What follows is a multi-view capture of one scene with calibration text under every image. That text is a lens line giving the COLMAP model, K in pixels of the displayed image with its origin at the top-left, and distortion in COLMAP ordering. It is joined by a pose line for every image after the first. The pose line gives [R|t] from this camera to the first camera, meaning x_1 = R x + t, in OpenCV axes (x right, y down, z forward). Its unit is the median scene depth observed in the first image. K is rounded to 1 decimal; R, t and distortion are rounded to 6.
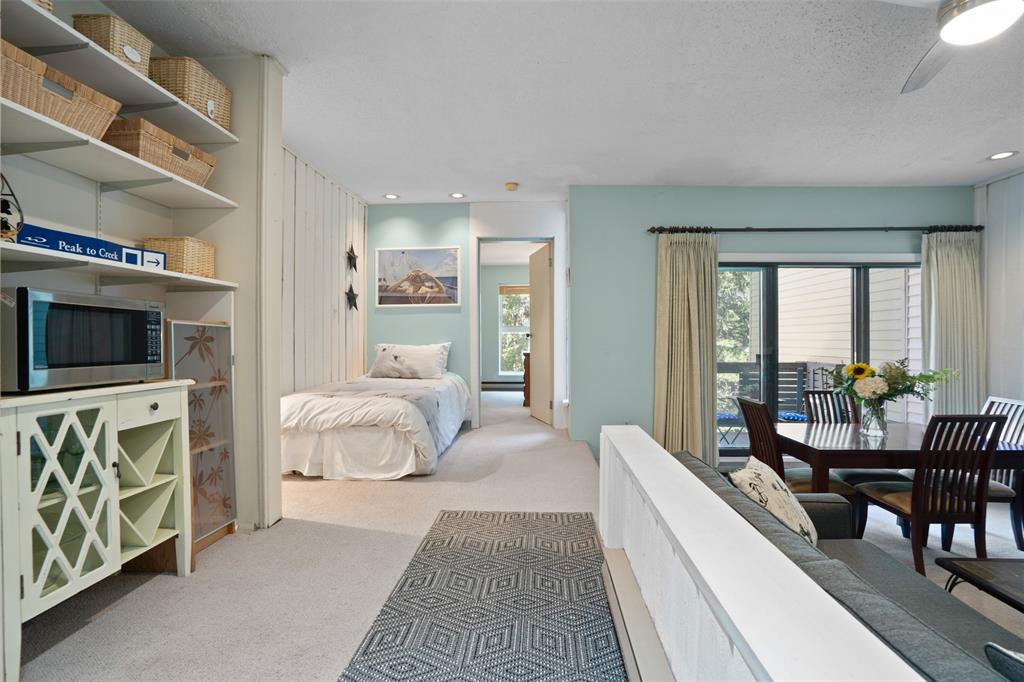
lens RADIAL K [[483.9, 0, 531.0], [0, 483.9, 352.7], [0, 0, 1]] dist [-0.001298, -0.000354]
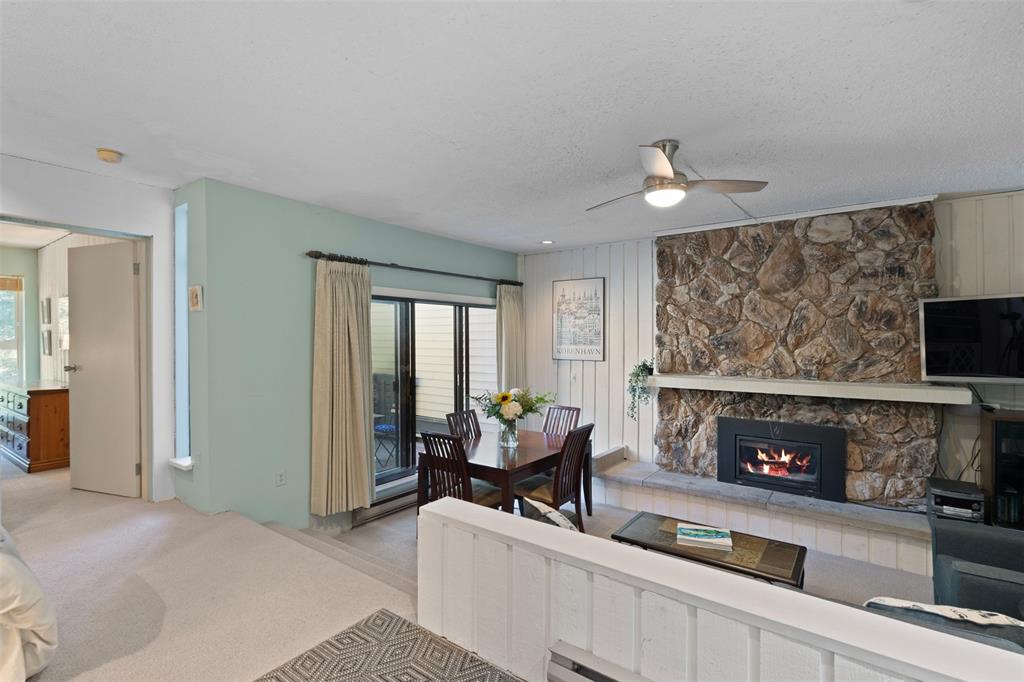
lens RADIAL K [[483.9, 0, 505.0], [0, 483.9, 345.2], [0, 0, 1]] dist [-0.001298, -0.000354]
pose [[0.583730, -0.017445, 0.811760, -0.264780], [0.020545, 0.999766, 0.006712, -0.083616], [-0.811688, 0.012760, 0.583952, 0.192866]]
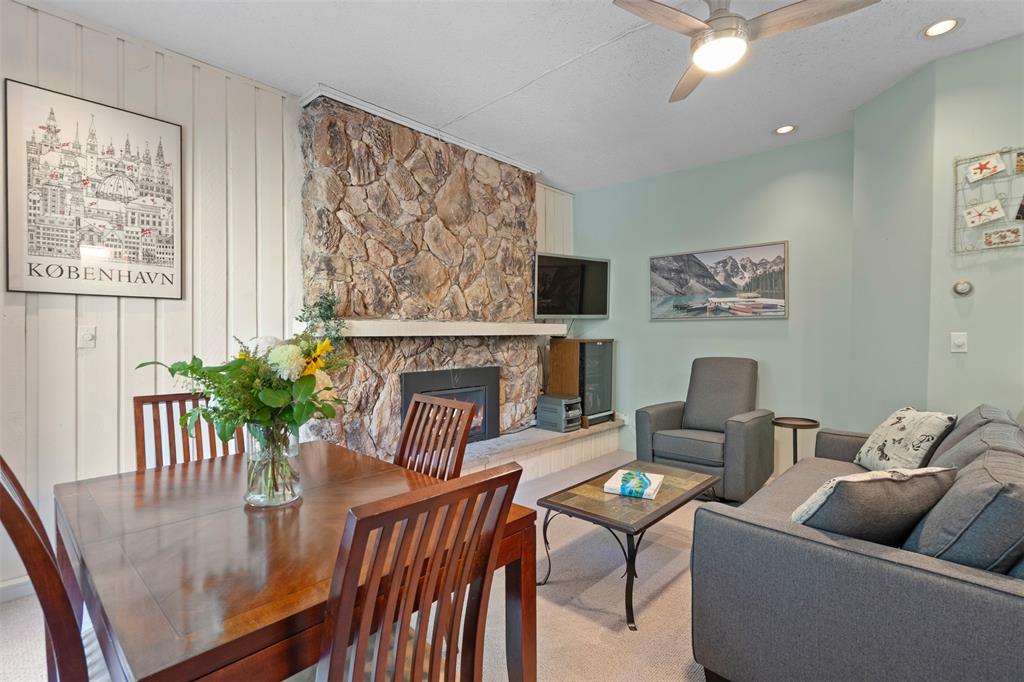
lens RADIAL K [[483.9, 0, 512.8], [0, 483.9, 342.9], [0, 0, 1]] dist [-0.001298, -0.000354]
pose [[-0.747562, -0.022485, 0.663812, 0.191191], [0.009779, 0.998946, 0.044849, 0.004354], [-0.664120, 0.040019, -0.746554, 0.909174]]
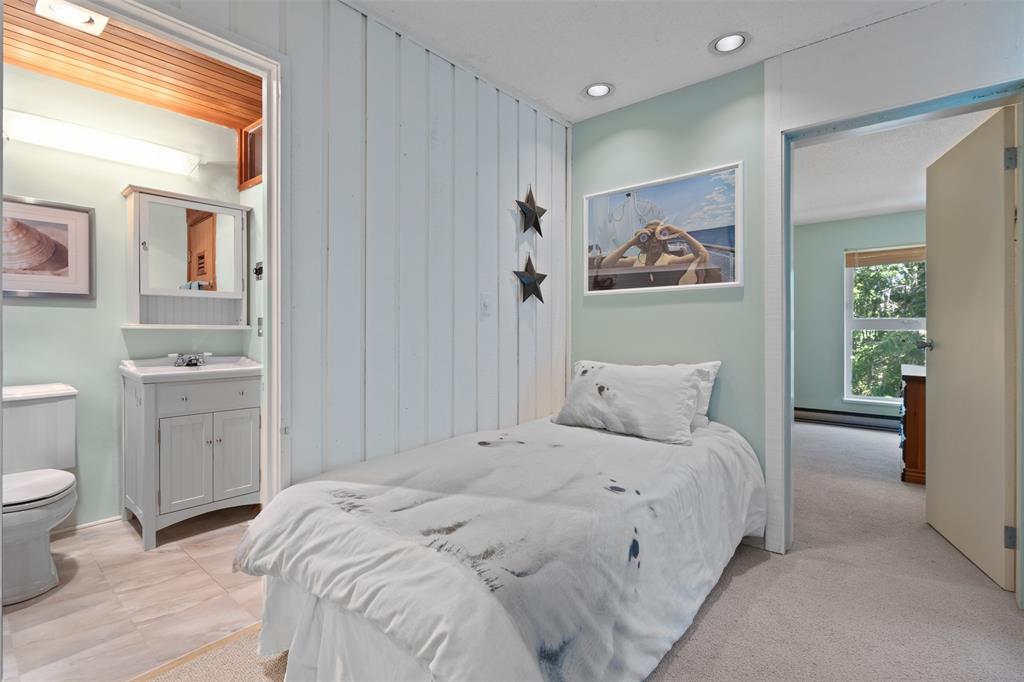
lens RADIAL K [[483.9, 0, 502.9], [0, 483.9, 329.9], [0, 0, 1]] dist [-0.001298, -0.000354]
pose [[0.772773, 0.001752, -0.634680, -0.030556], [-0.020003, 0.999567, -0.021596, -0.044967], [0.634367, 0.029384, 0.772473, 0.569124]]
